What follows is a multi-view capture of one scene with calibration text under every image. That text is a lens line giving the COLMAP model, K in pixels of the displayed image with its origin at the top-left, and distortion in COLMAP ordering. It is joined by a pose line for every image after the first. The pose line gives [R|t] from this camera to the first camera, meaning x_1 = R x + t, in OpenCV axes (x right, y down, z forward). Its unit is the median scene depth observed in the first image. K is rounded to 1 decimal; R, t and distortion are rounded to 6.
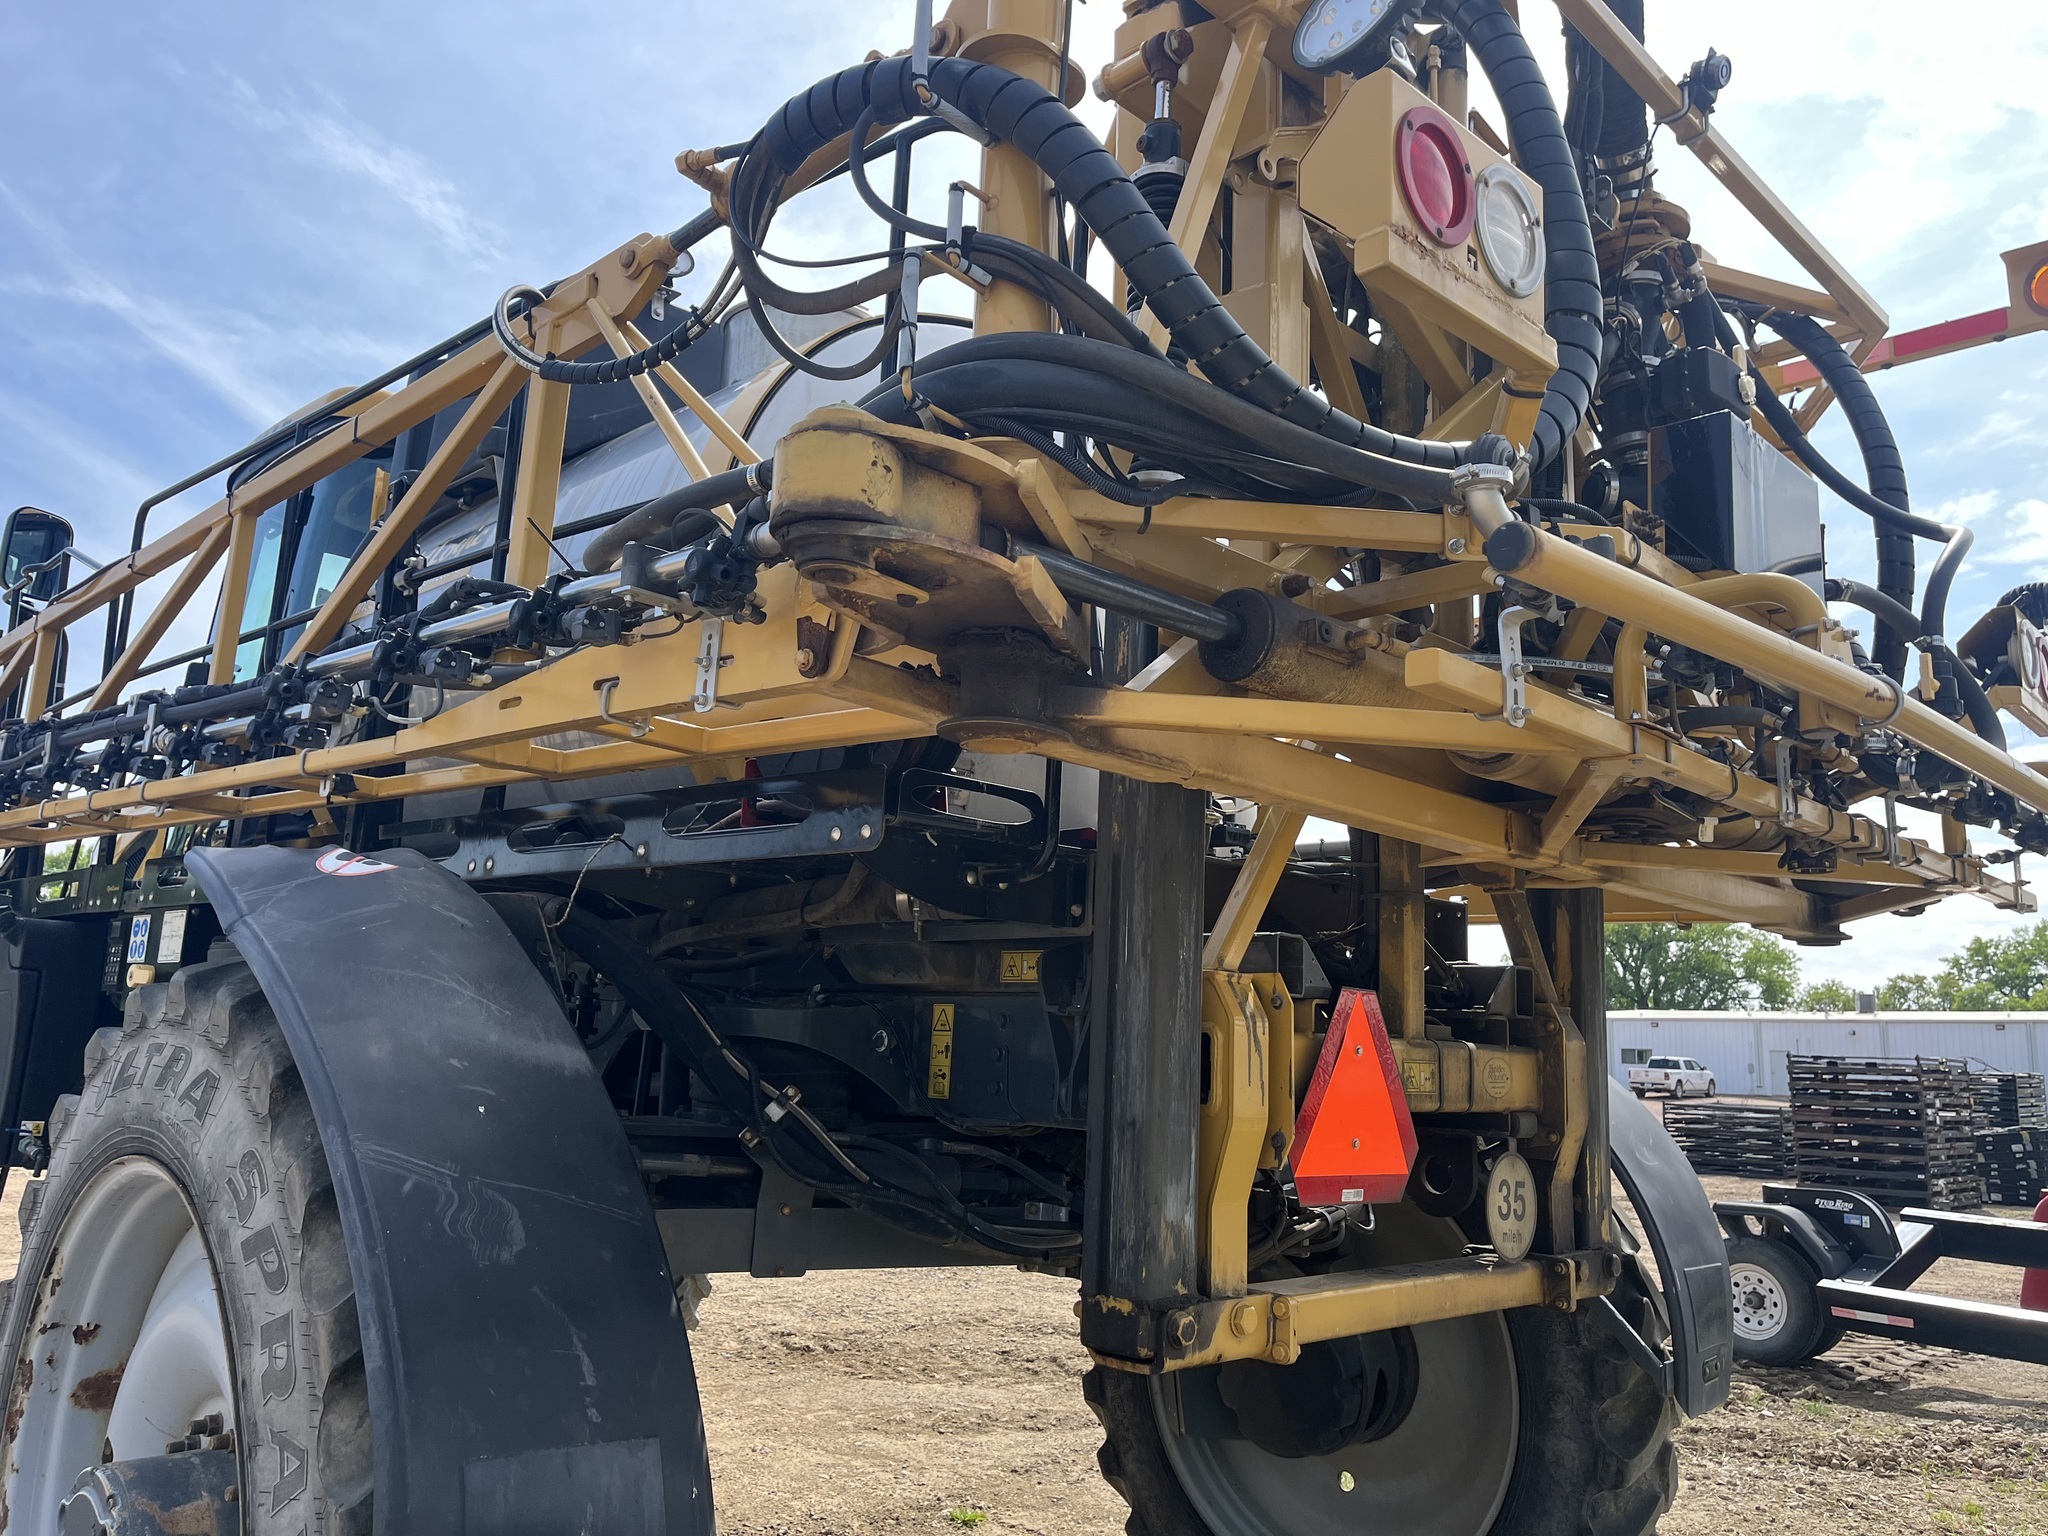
lens RADIAL K [[1545.5, 0, 1028.3], [0, 1545.5, 743.8], [0, 0, 1]] dist [0.072114, -0.098154]
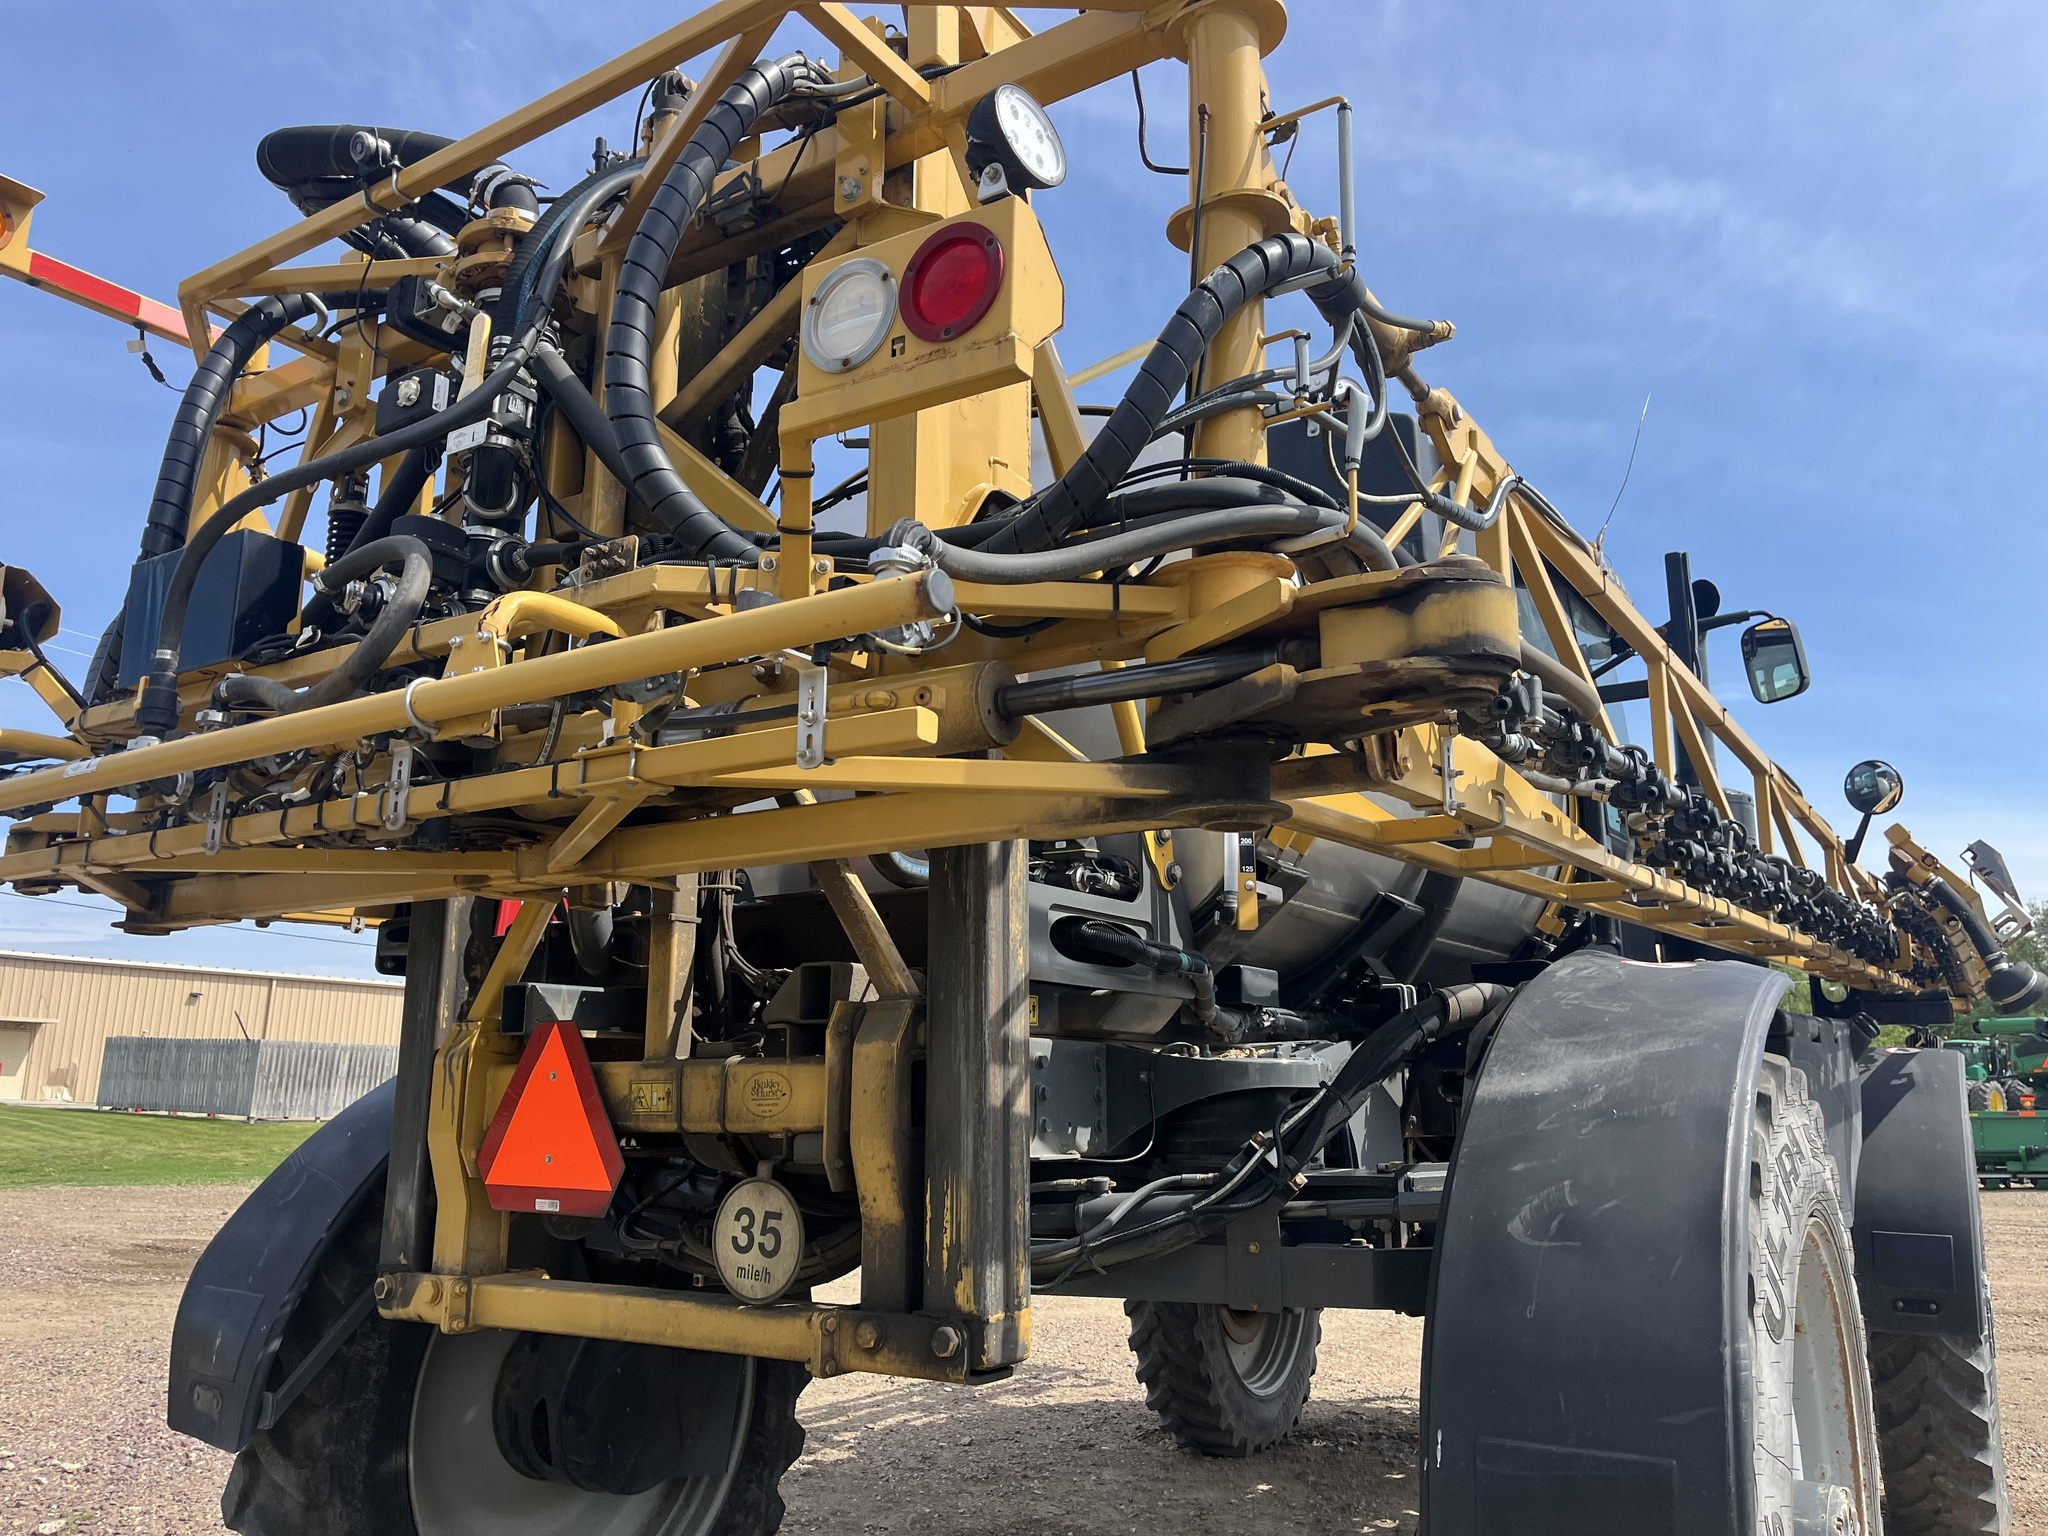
lens RADIAL K [[1545.5, 0, 1002.9], [0, 1545.5, 750.3], [0, 0, 1]] dist [0.072114, -0.098154]
pose [[0.193304, -0.256032, -0.947144, 1.508350], [0.194760, 0.956154, -0.218719, 0.303614], [0.961614, -0.142186, 0.234694, 1.166588]]
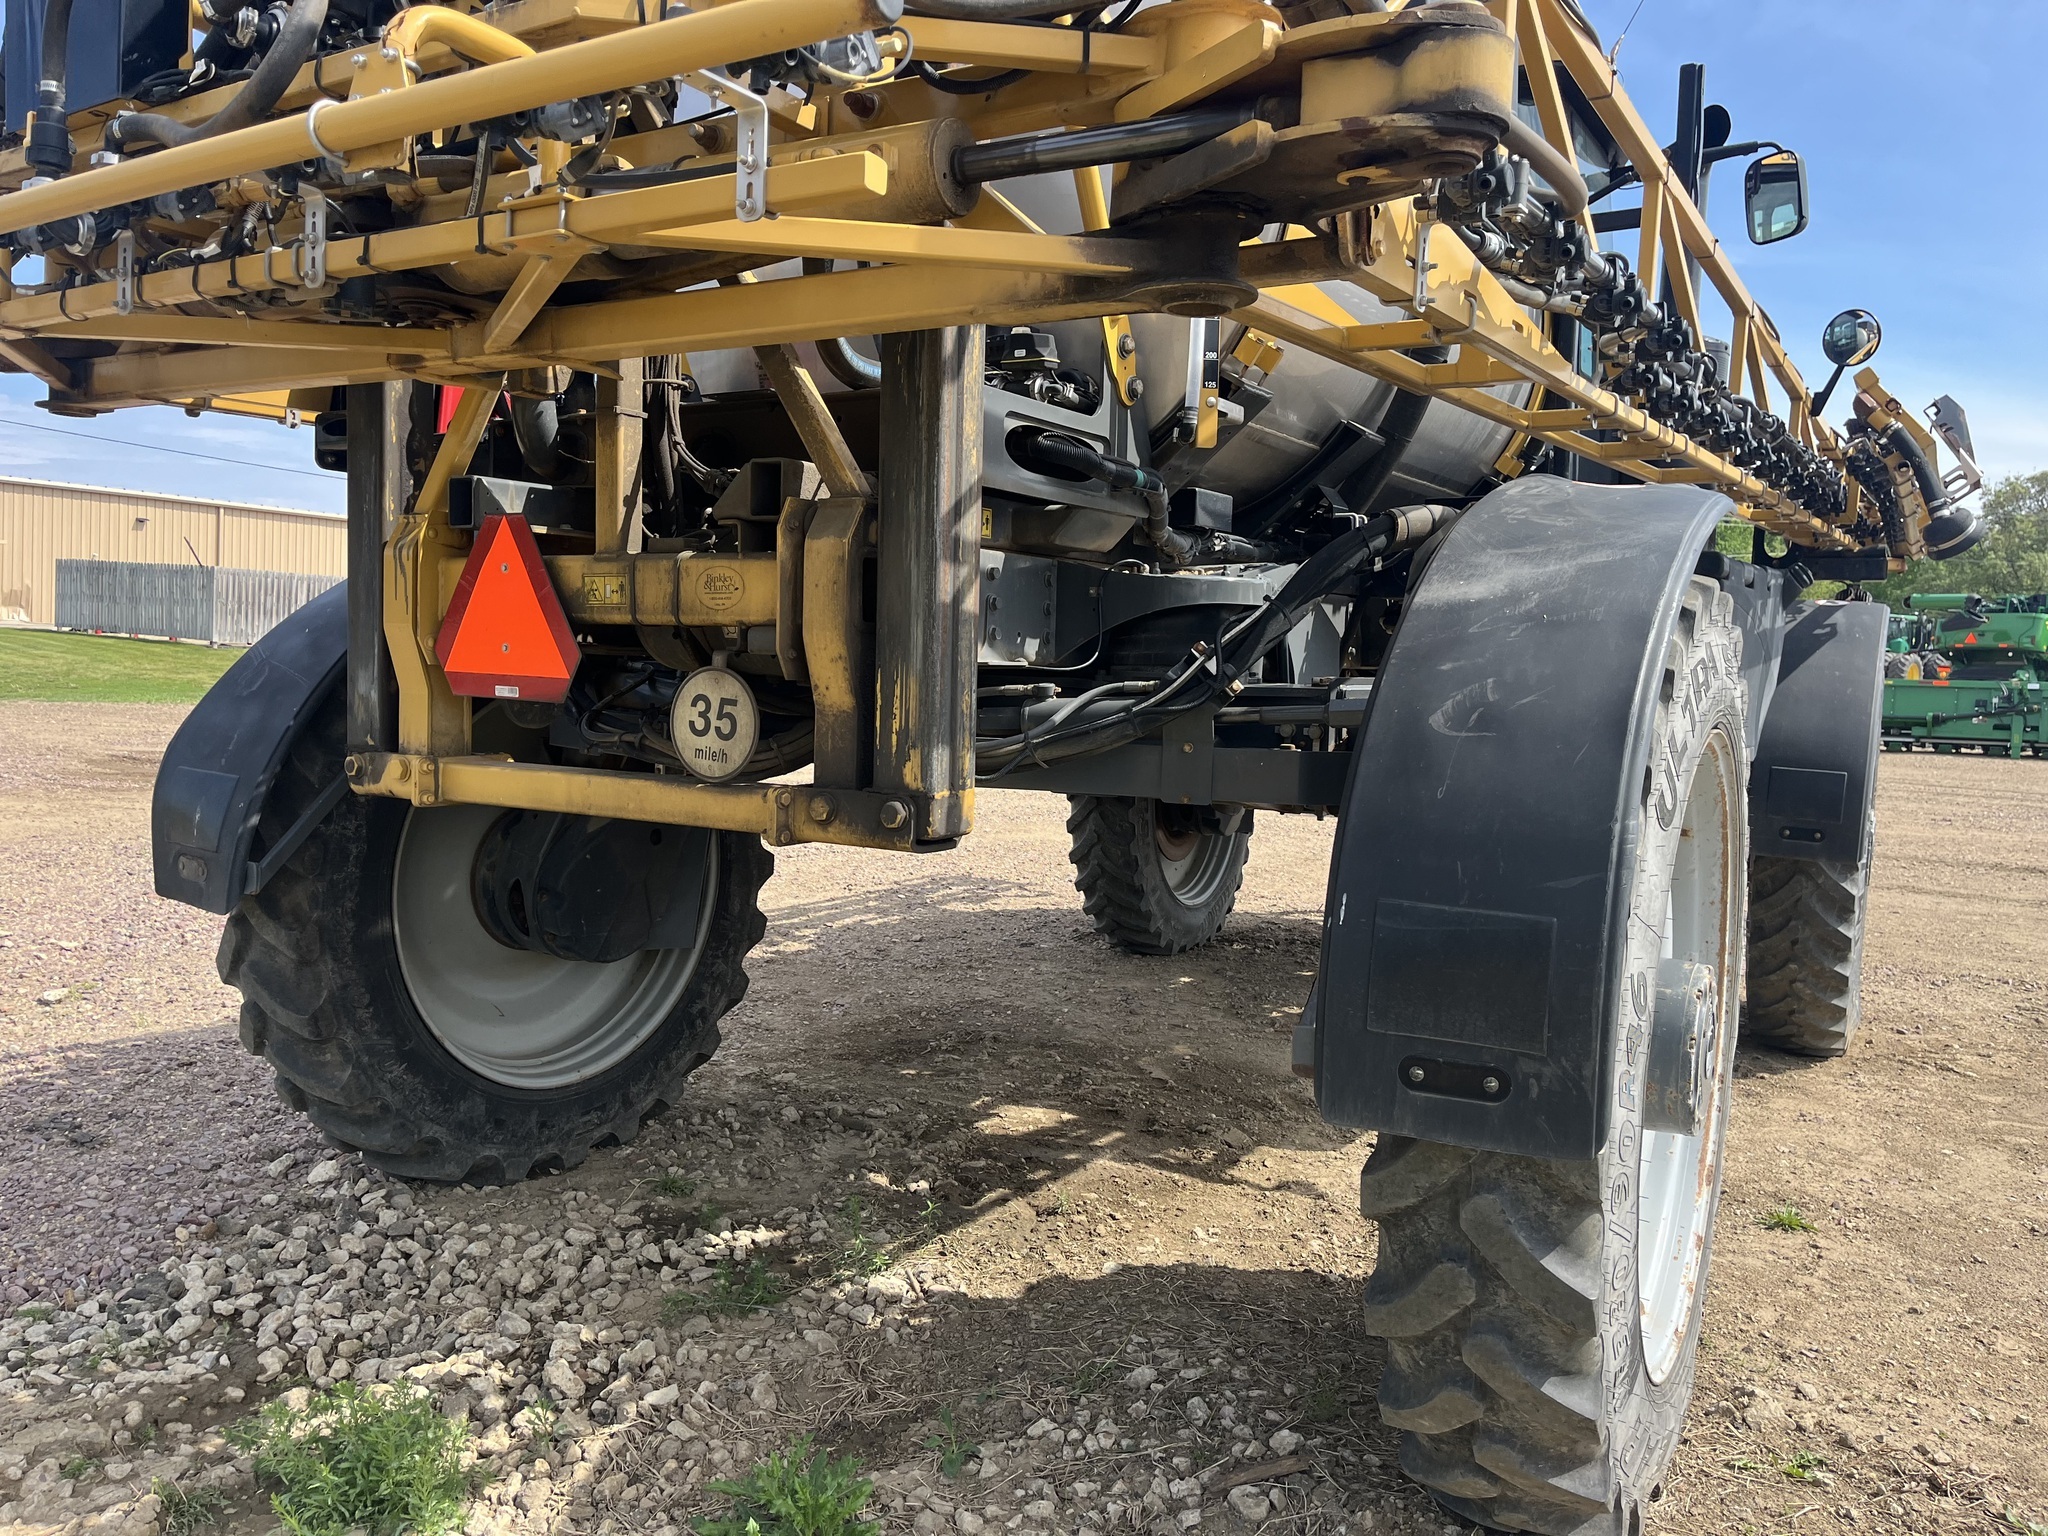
lens RADIAL K [[1545.5, 0, 1012.1], [0, 1545.5, 756.2], [0, 0, 1]] dist [0.072114, -0.098154]
pose [[0.226342, 0.027021, -0.973673, 1.503039], [0.169210, 0.983326, 0.066624, 0.343284], [0.959238, -0.179835, 0.217996, 1.166733]]
